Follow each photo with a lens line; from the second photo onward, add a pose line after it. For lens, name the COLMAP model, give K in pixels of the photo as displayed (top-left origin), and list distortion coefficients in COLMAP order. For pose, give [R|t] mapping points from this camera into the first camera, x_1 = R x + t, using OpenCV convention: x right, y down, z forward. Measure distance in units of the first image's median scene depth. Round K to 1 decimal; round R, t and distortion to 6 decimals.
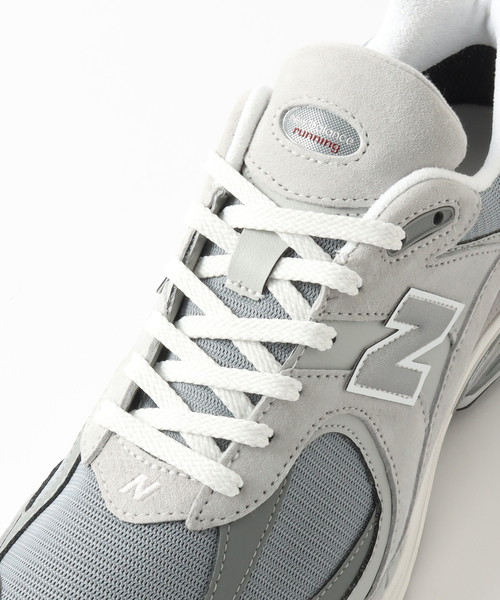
lens RADIAL K [[1300.3, 0, 250.0], [0, 1300.3, 300.0], [0, 0, 1]] dist [-0.403683, 1.976719]
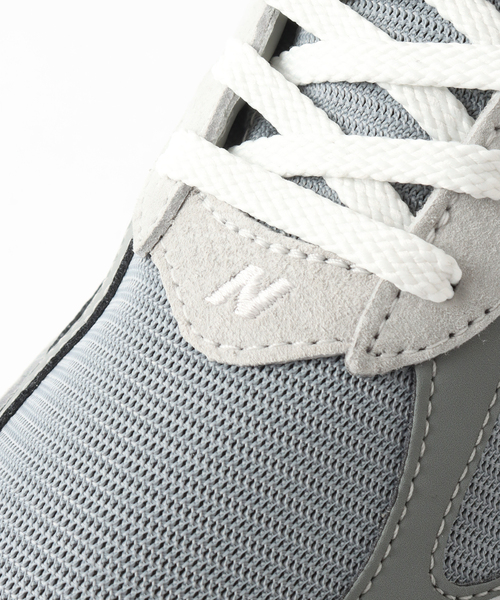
lens RADIAL K [[1433.4, 0, 250.0], [0, 1433.4, 300.0], [0, 0, 1]] dist [-0.095070, -0.211347]
pose [[0.994281, -0.037284, -0.100081, -0.026279], [0.048730, 0.992230, 0.114478, 0.074488], [0.095035, -0.118700, 0.988372, 0.398276]]
